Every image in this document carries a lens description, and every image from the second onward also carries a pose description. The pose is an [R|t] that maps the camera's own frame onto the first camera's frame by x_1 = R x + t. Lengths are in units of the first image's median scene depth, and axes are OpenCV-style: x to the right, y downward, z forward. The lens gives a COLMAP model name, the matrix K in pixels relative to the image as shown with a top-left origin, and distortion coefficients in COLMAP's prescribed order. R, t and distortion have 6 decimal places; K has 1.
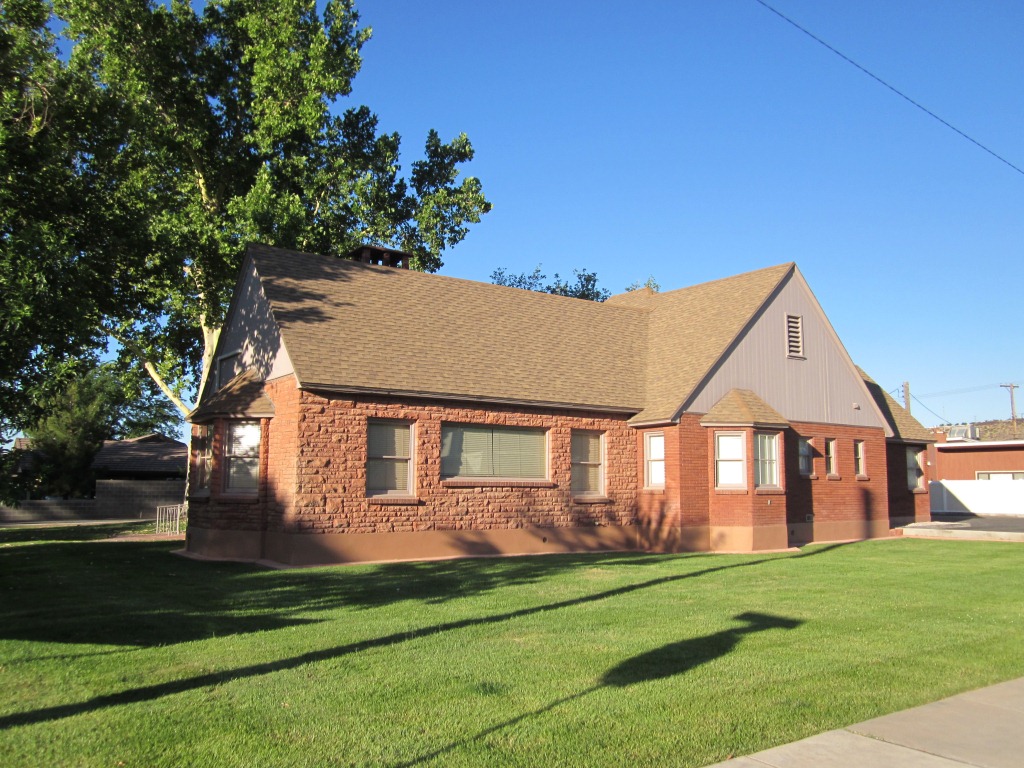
lens RADIAL K [[844.2, 0, 512.0], [0, 844.2, 384.0], [0, 0, 1]] dist [-0.006050, 0.013234]
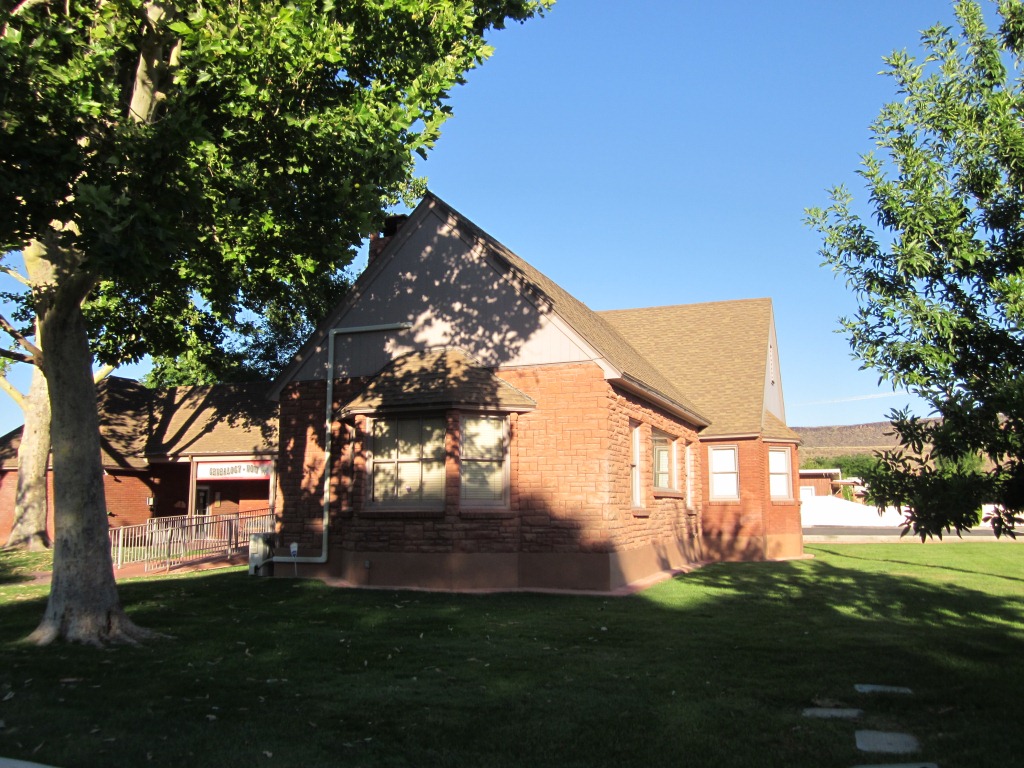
lens RADIAL K [[844.2, 0, 512.0], [0, 844.2, 384.0], [0, 0, 1]] dist [-0.006050, 0.013234]
pose [[0.860636, 0.062975, 0.505311, -0.690991], [-0.047885, 0.997935, -0.042811, 0.046762], [-0.506964, 0.012648, 0.861874, 0.295796]]
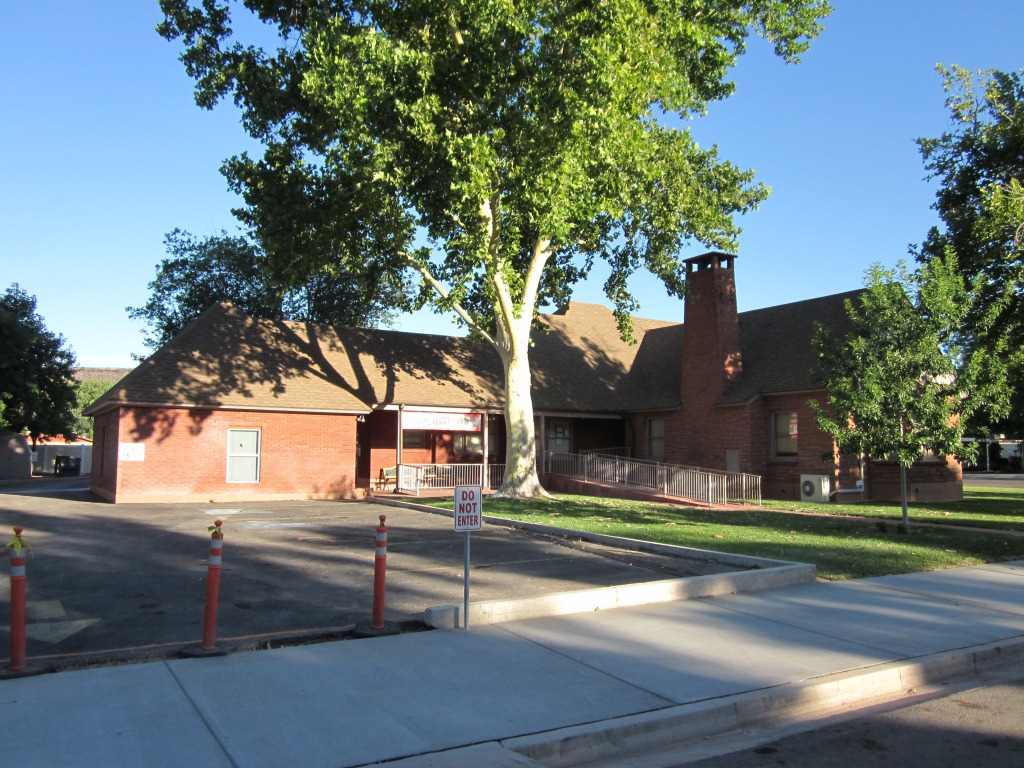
lens RADIAL K [[844.2, 0, 512.0], [0, 844.2, 384.0], [0, 0, 1]] dist [-0.006050, 0.013234]
pose [[0.087813, 0.070810, 0.993617, -1.905867], [-0.115473, 0.991469, -0.060452, 0.171835], [-0.989422, -0.109427, 0.095241, 1.601397]]
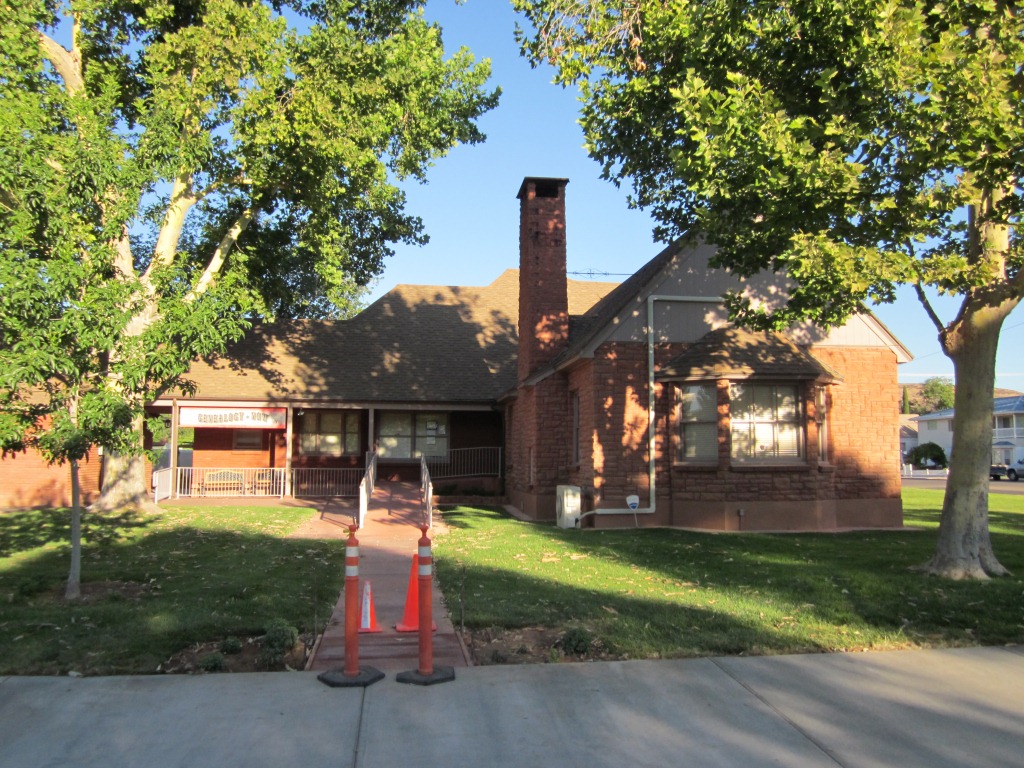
lens RADIAL K [[844.2, 0, 512.0], [0, 844.2, 384.0], [0, 0, 1]] dist [-0.006050, 0.013234]
pose [[0.496654, 0.064436, 0.865553, -1.295663], [-0.095047, 0.995281, -0.019555, 0.091383], [-0.862729, -0.072556, 0.500435, 0.811769]]
